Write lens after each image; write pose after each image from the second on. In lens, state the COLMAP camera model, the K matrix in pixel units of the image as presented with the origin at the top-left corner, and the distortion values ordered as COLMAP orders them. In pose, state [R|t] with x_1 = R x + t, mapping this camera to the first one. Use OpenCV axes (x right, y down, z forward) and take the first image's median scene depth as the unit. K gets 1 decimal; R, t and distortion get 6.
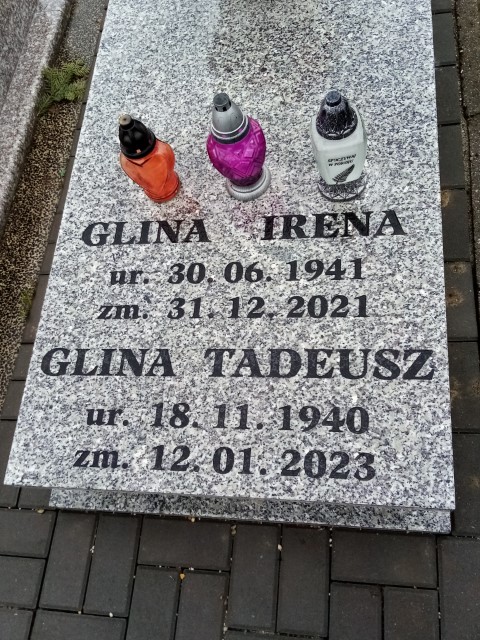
lens RADIAL K [[591.7, 0, 242.9], [0, 591.7, 321.8], [0, 0, 1]] dist [0.070665, -0.169304]
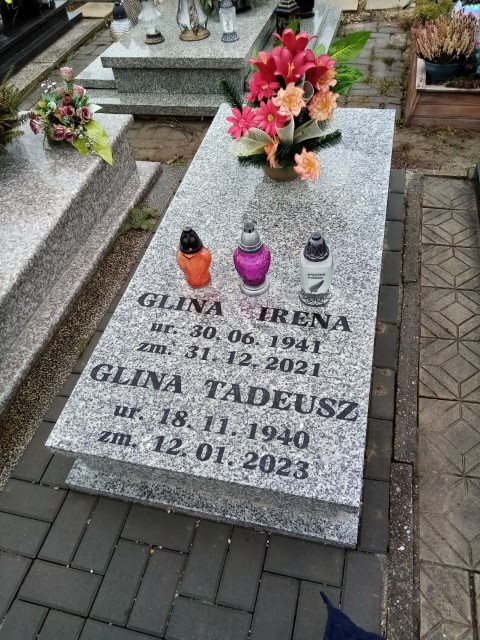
lens RADIAL K [[495.1, 0, 241.0], [0, 495.1, 329.6], [0, 0, 1]] dist [0.055952, -0.100683]
pose [[0.981736, 0.190101, -0.007441, 0.006299], [-0.184925, 0.944353, -0.272030, 0.244085], [-0.044686, 0.268438, 0.962260, -0.208835]]
